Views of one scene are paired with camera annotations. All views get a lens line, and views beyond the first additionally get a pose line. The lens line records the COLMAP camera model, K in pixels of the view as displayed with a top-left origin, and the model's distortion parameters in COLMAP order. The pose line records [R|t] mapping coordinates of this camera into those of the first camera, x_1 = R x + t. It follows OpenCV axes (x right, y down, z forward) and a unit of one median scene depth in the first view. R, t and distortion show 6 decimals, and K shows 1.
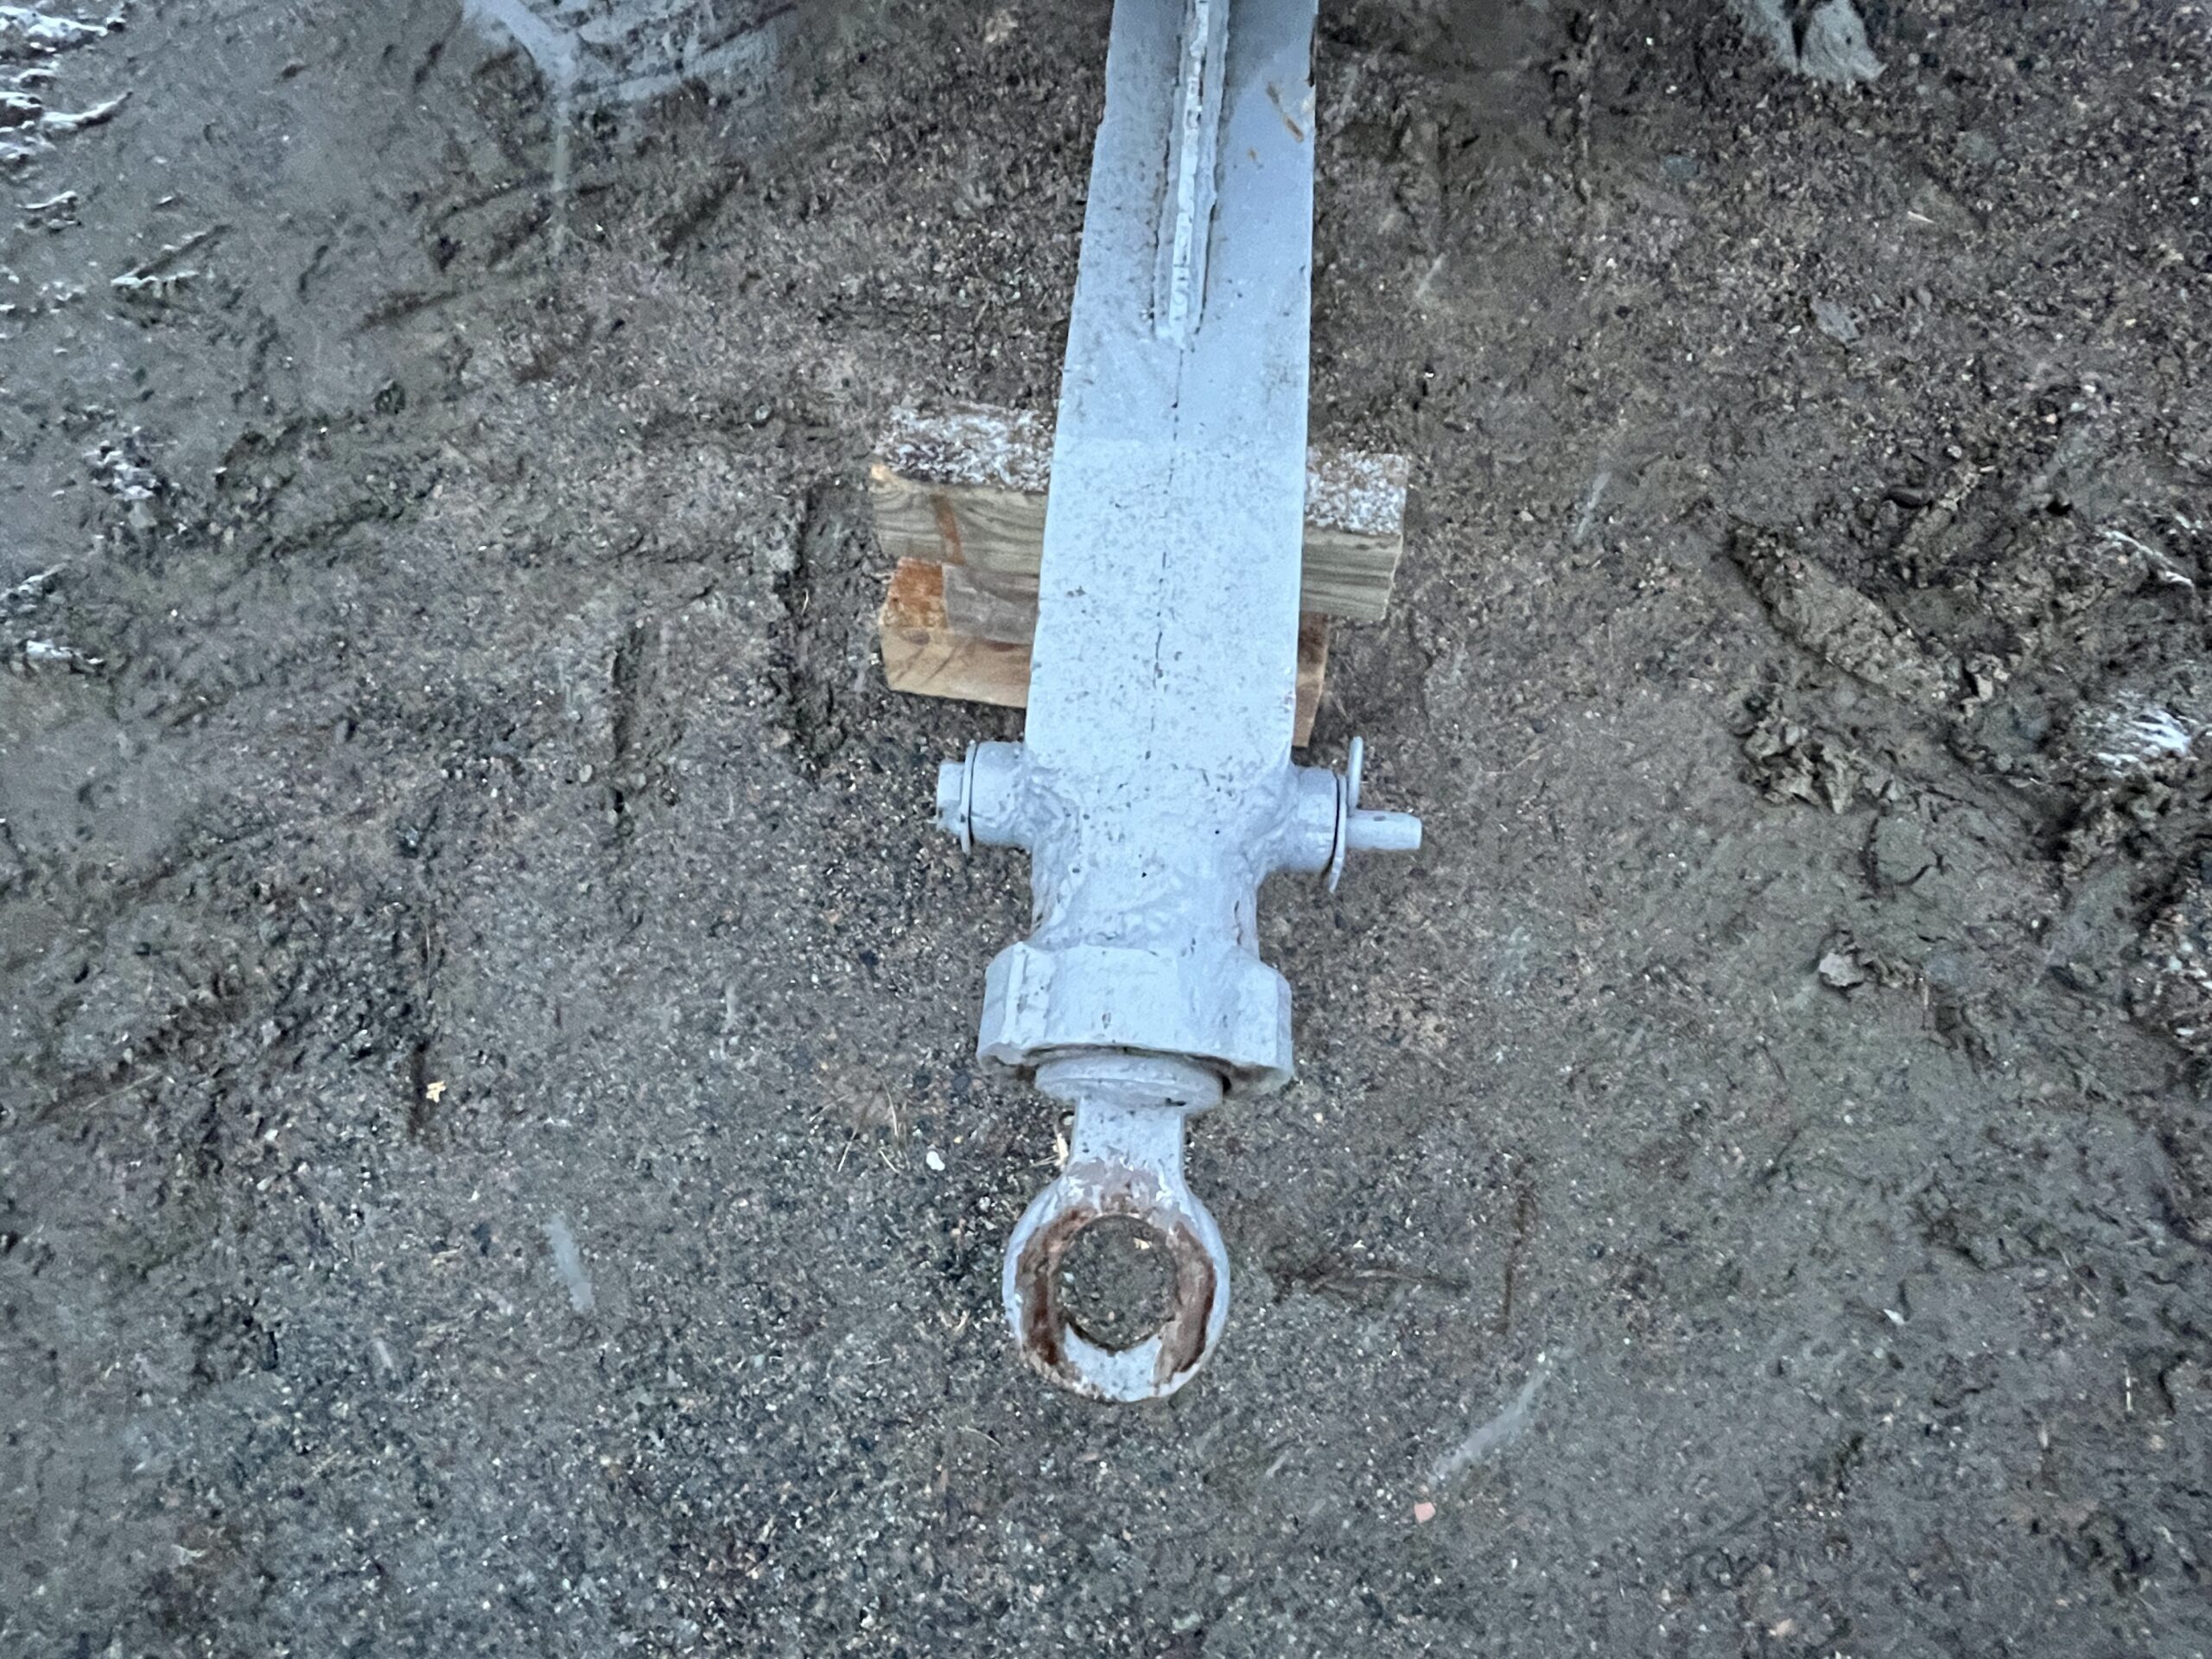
lens RADIAL K [[1255.4, 0, 1079.8], [0, 1255.4, 819.9], [0, 0, 1]] dist [-0.004677, 0.000569]
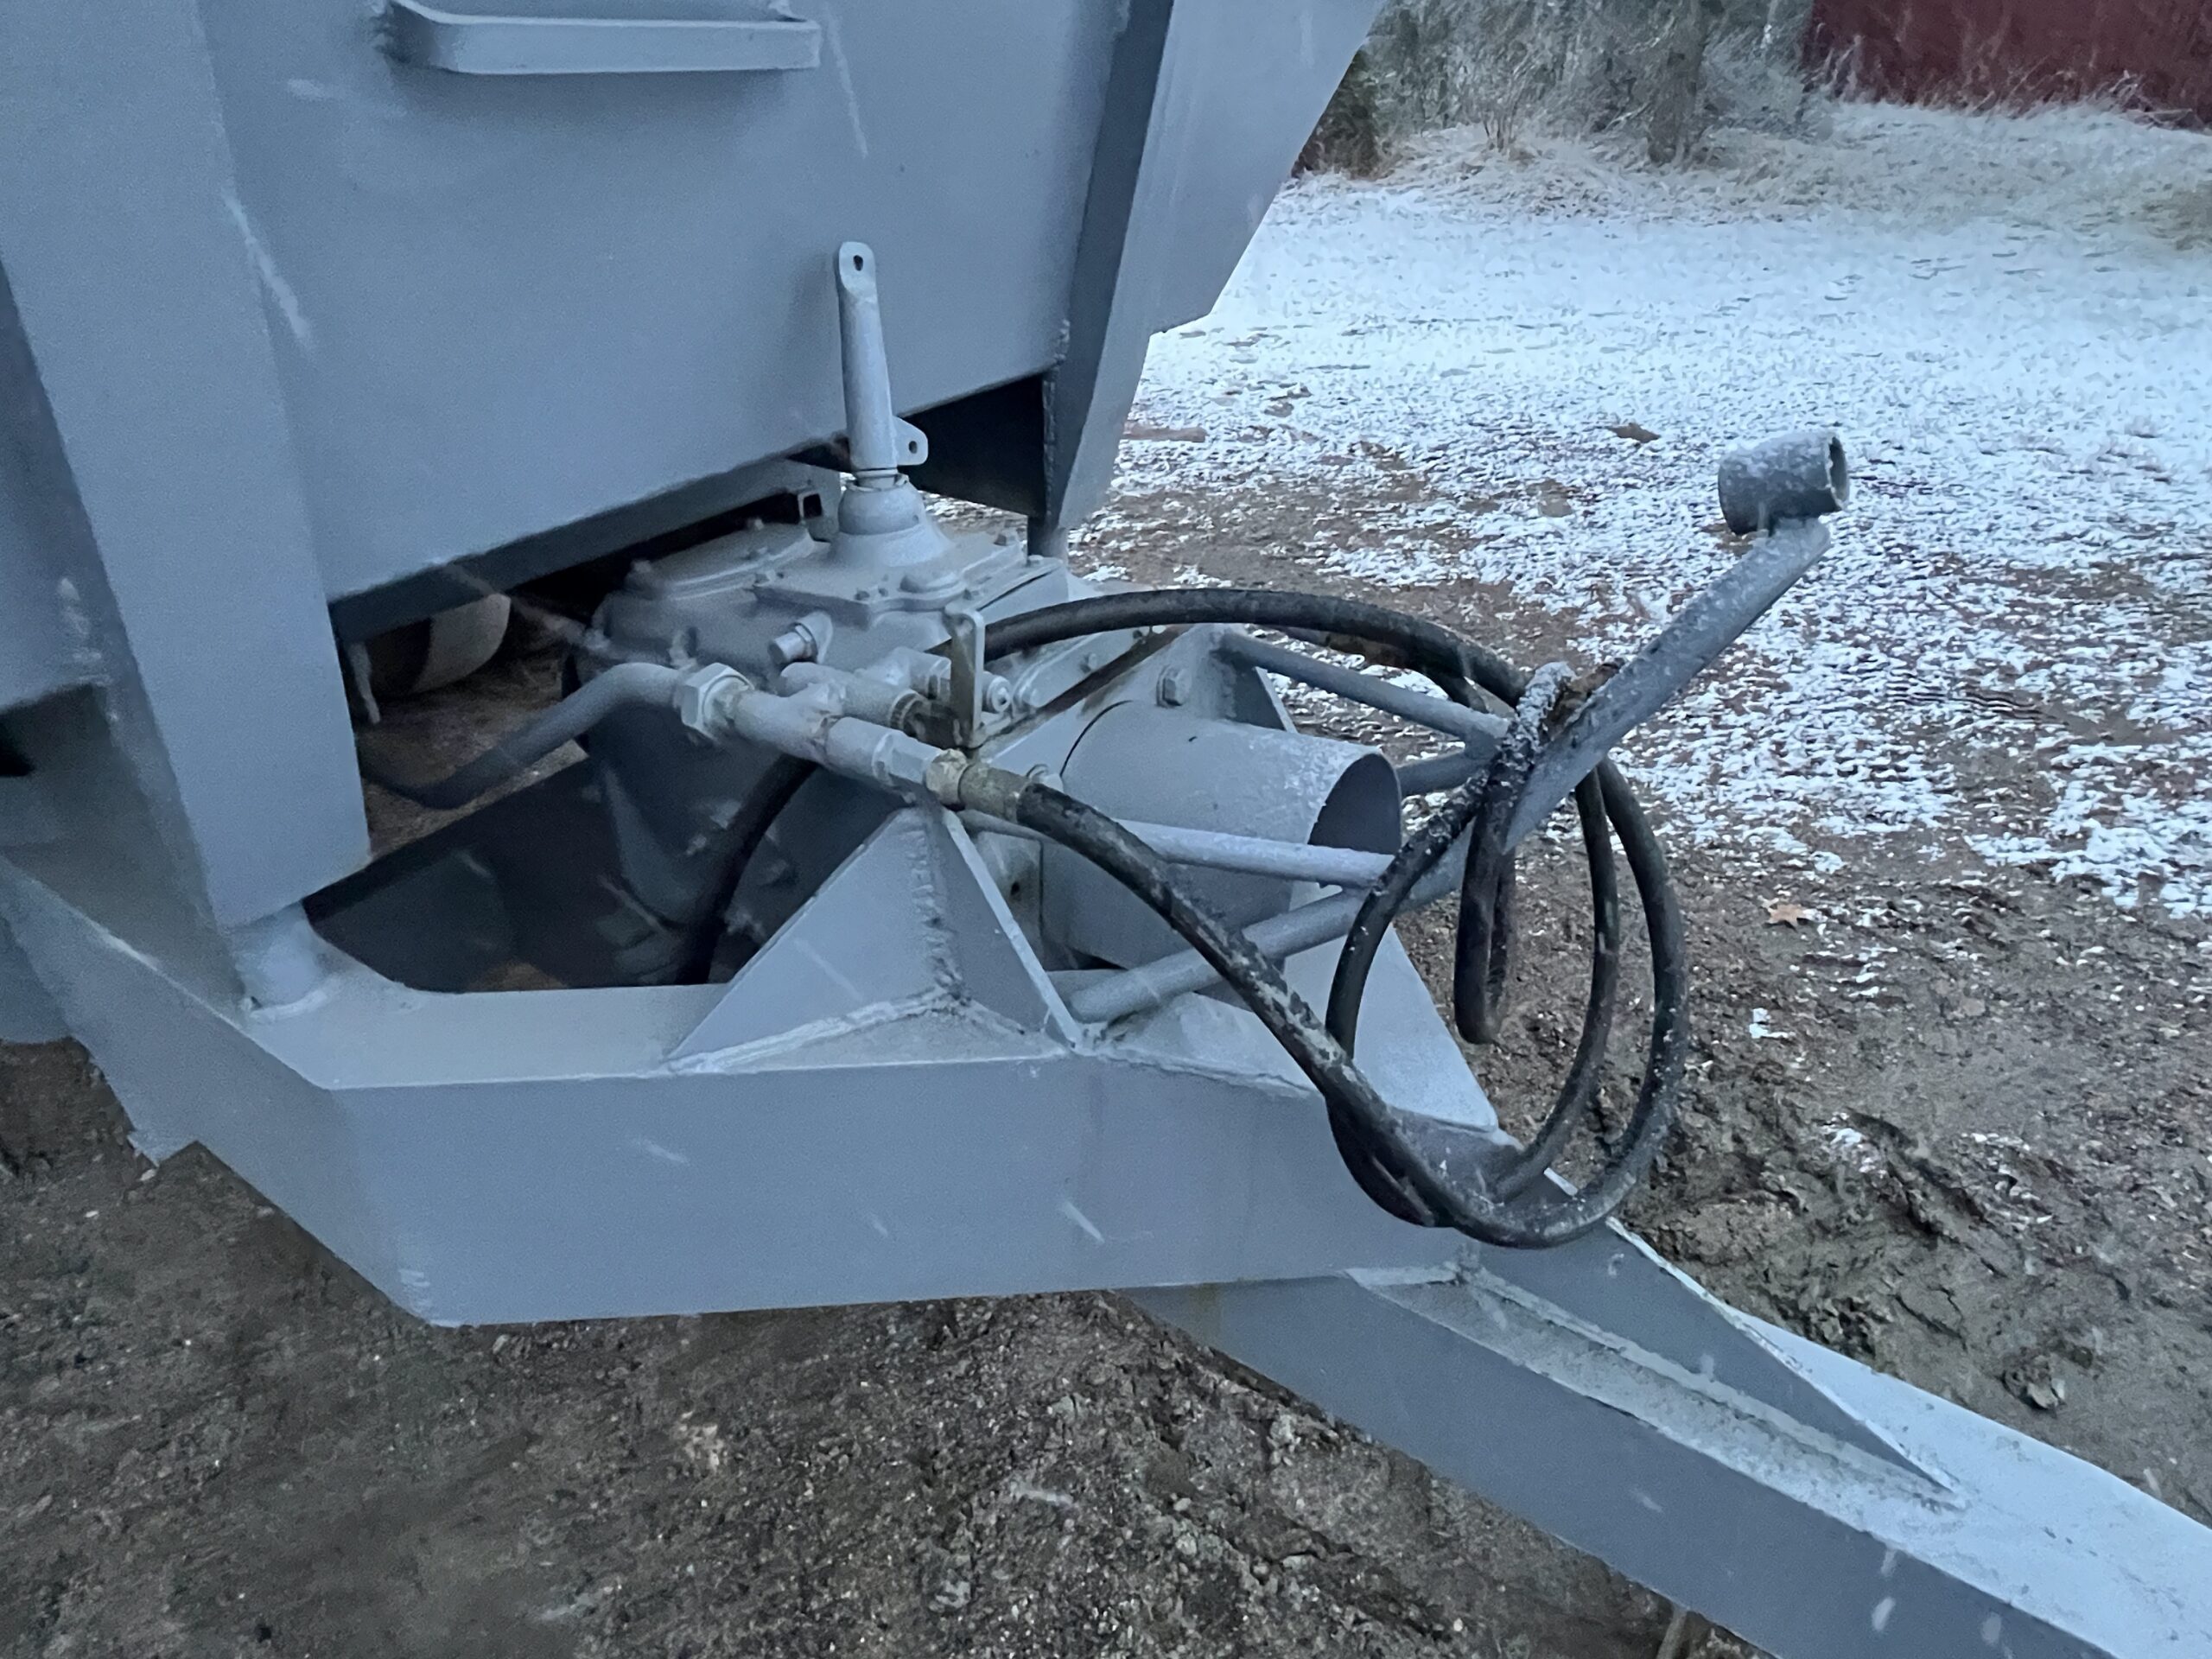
lens RADIAL K [[1255.4, 0, 1091.5], [0, 1255.4, 827.3], [0, 0, 1]] dist [-0.004677, 0.000569]
pose [[0.463319, -0.443998, 0.766943, -0.519143], [0.793966, 0.592396, -0.136695, -0.700073], [-0.393642, 0.672260, 0.626988, 0.094823]]
